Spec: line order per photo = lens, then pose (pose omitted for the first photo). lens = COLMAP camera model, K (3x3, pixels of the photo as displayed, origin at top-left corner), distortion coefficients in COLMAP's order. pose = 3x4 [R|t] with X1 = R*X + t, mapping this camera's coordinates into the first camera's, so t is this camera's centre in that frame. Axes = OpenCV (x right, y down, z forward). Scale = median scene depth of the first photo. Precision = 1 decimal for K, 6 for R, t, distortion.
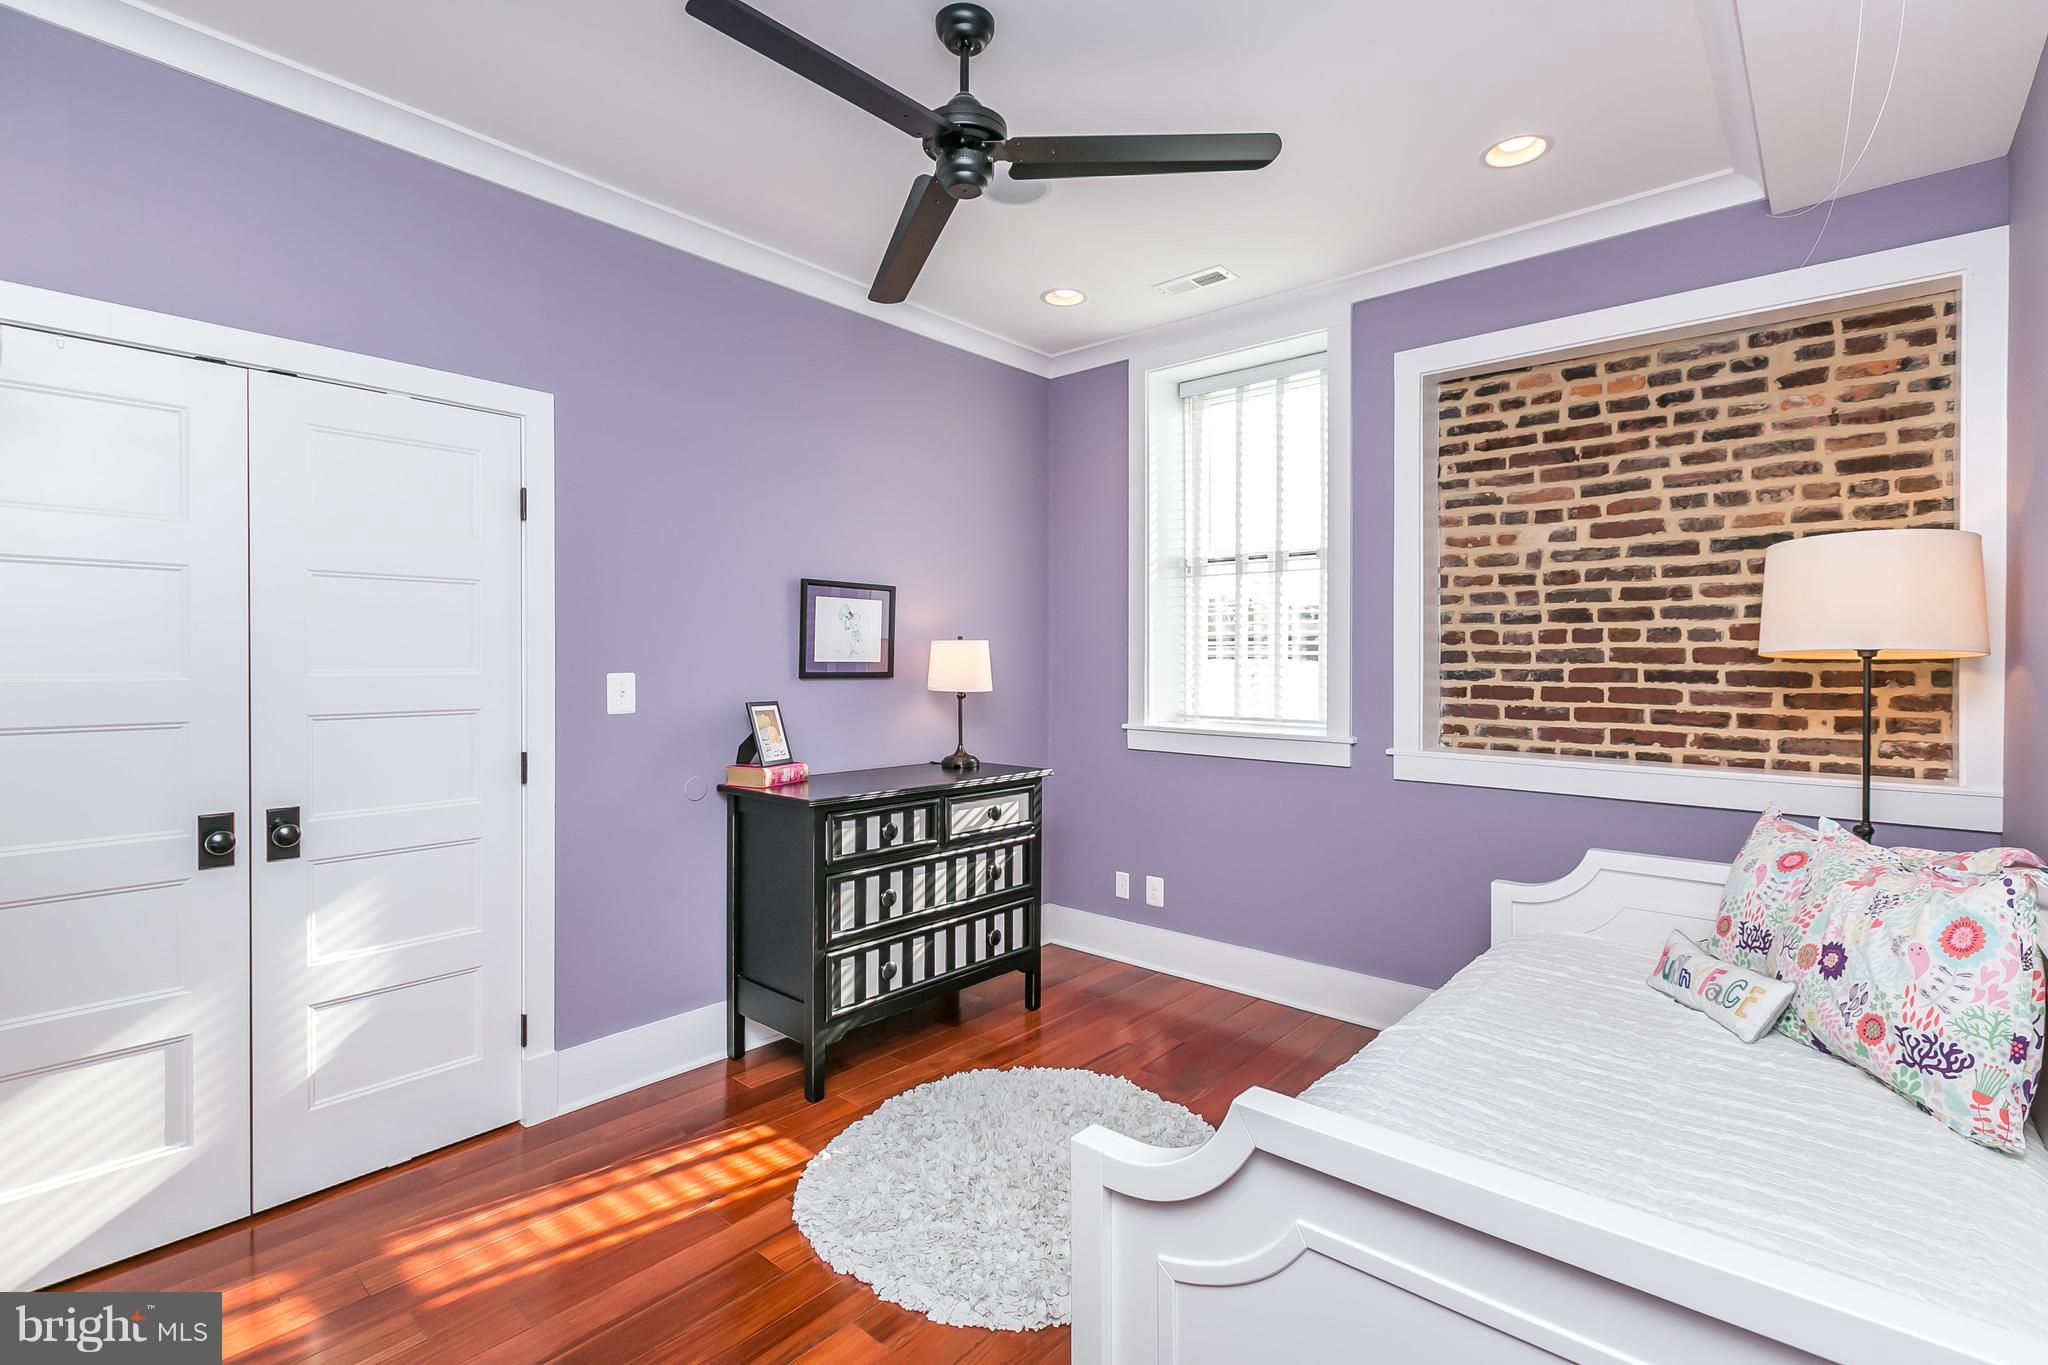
lens RADIAL K [[941.4, 0, 1034.6], [0, 941.4, 672.6], [0, 0, 1]] dist [-0.002327, 0.000359]
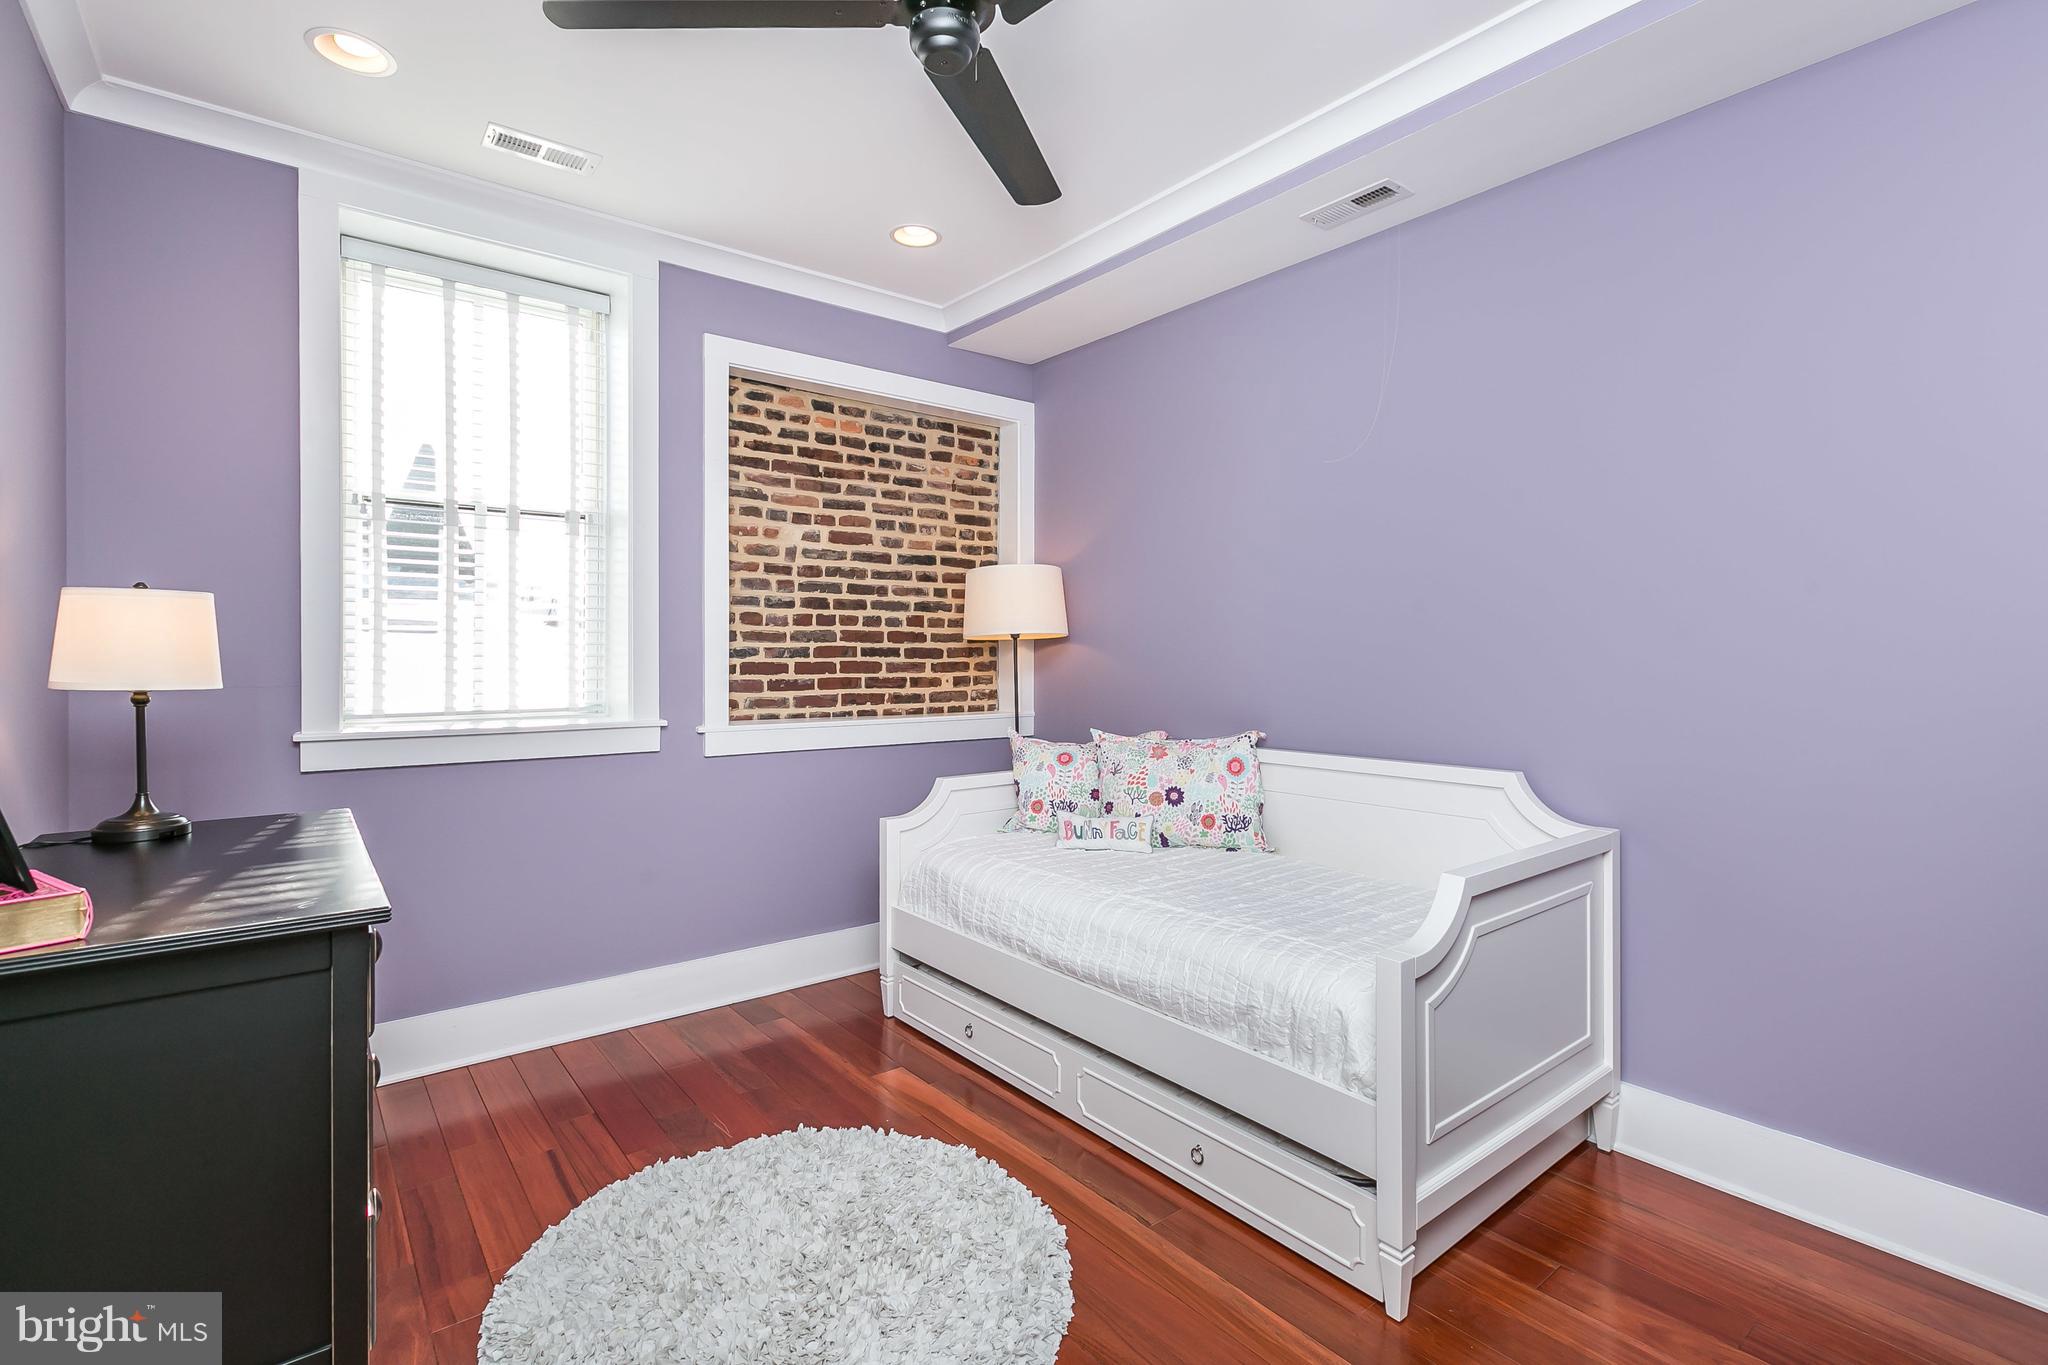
lens RADIAL K [[941.4, 0, 1026.5], [0, 941.4, 662.2], [0, 0, 1]] dist [-0.002327, 0.000359]
pose [[0.180874, -0.013653, 0.983412, -0.612209], [0.013172, 0.999848, 0.011459, 0.005657], [-0.983418, 0.010881, 0.181026, 0.539751]]
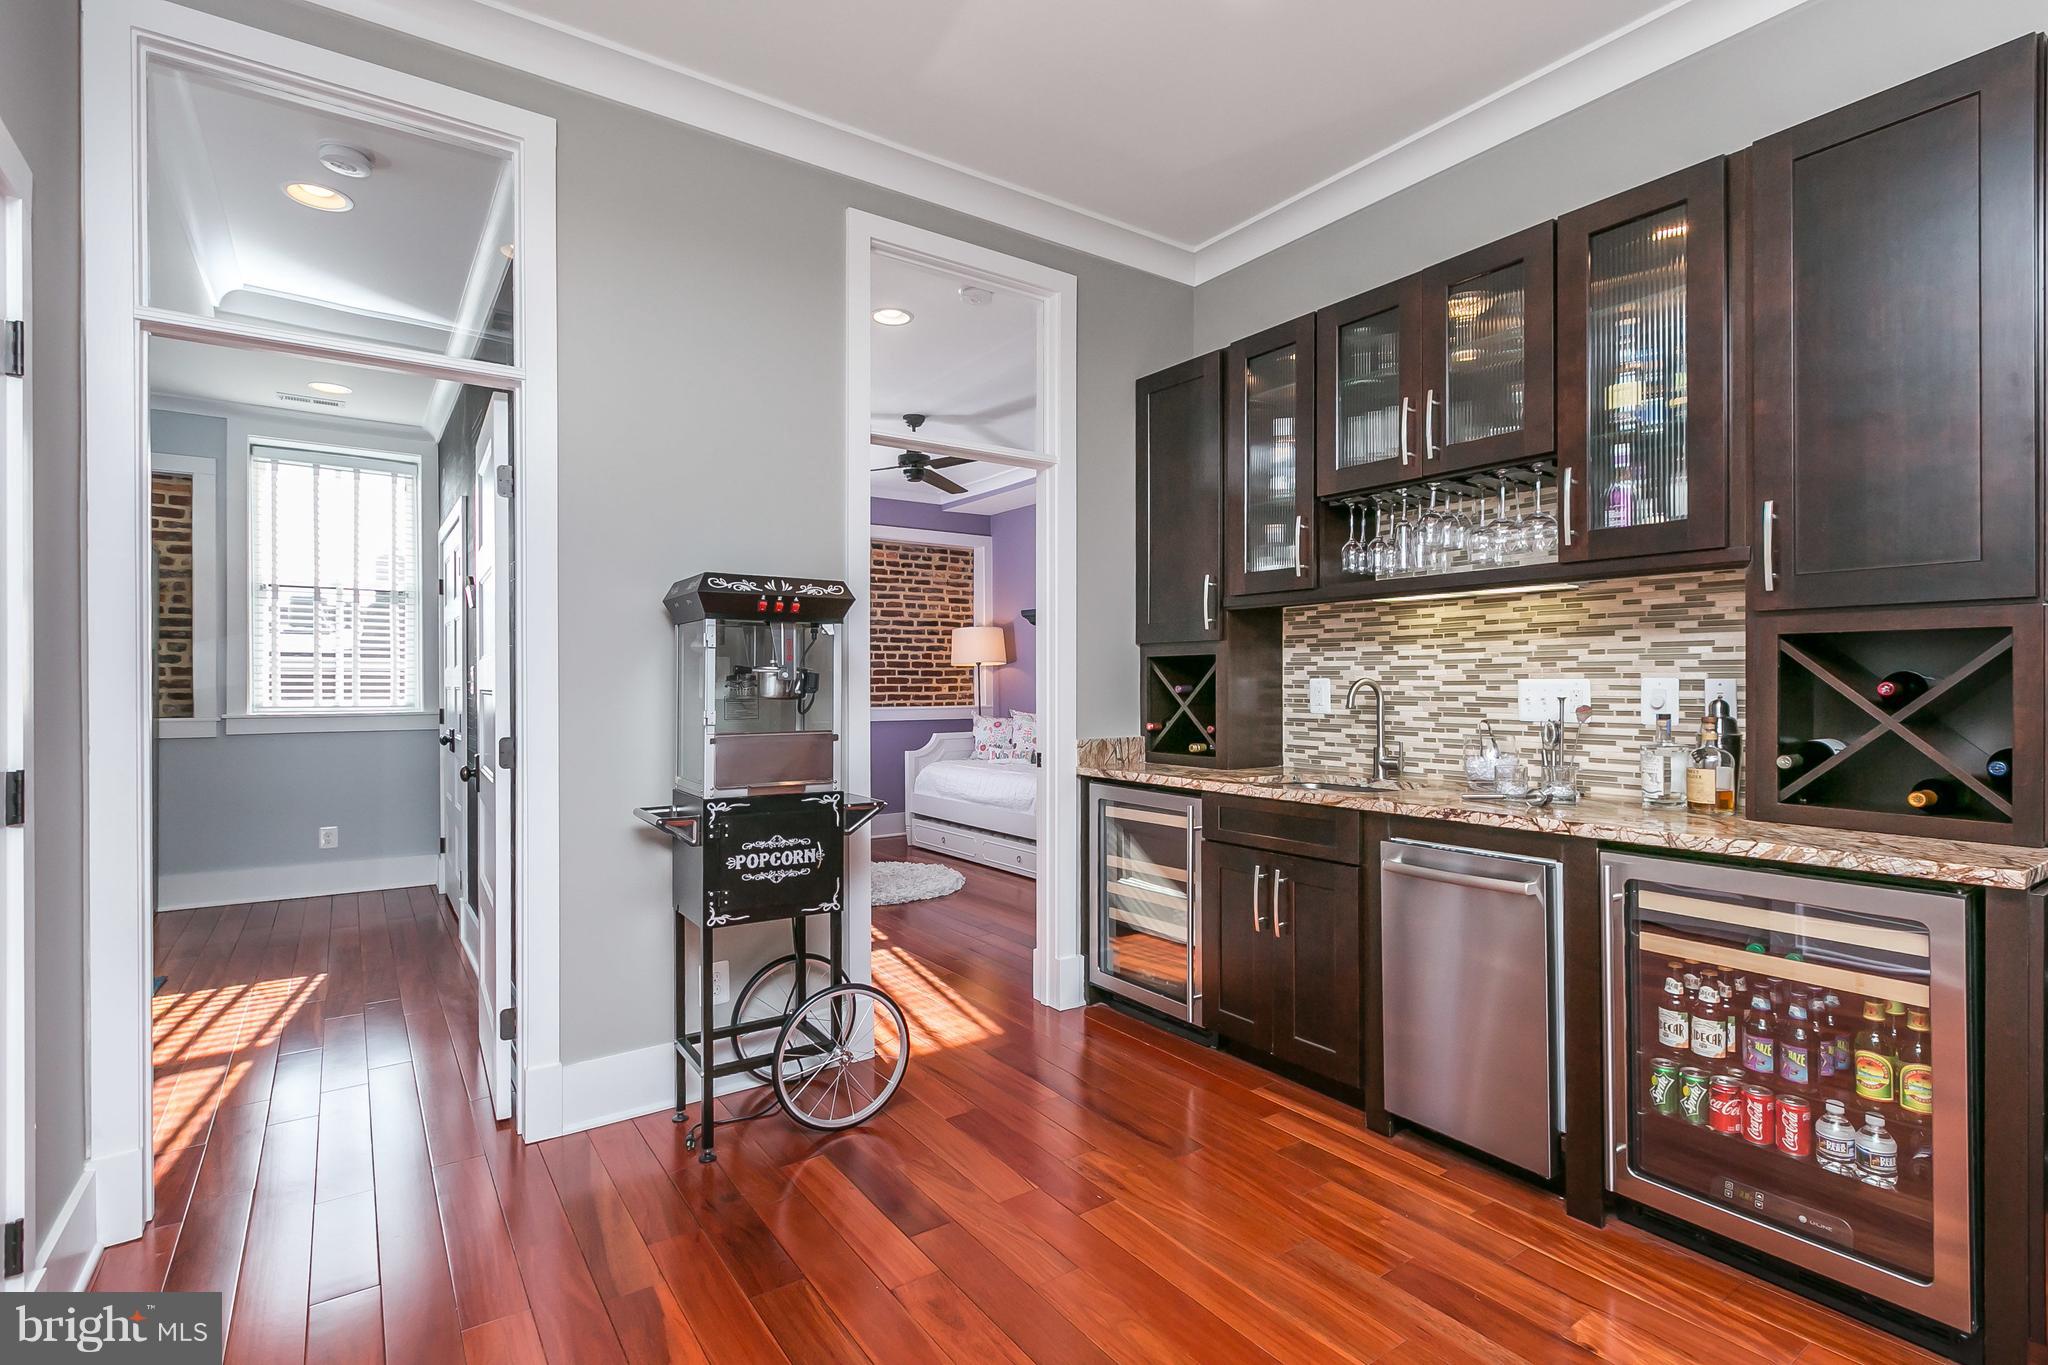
lens RADIAL K [[941.4, 0, 1039.6], [0, 941.4, 687.5], [0, 0, 1]] dist [-0.002327, 0.000359]
pose [[0.226461, -0.012505, 0.973940, -1.732898], [0.019393, 0.999777, 0.008328, 0.029453], [-0.973827, 0.017001, 0.226653, 0.062959]]
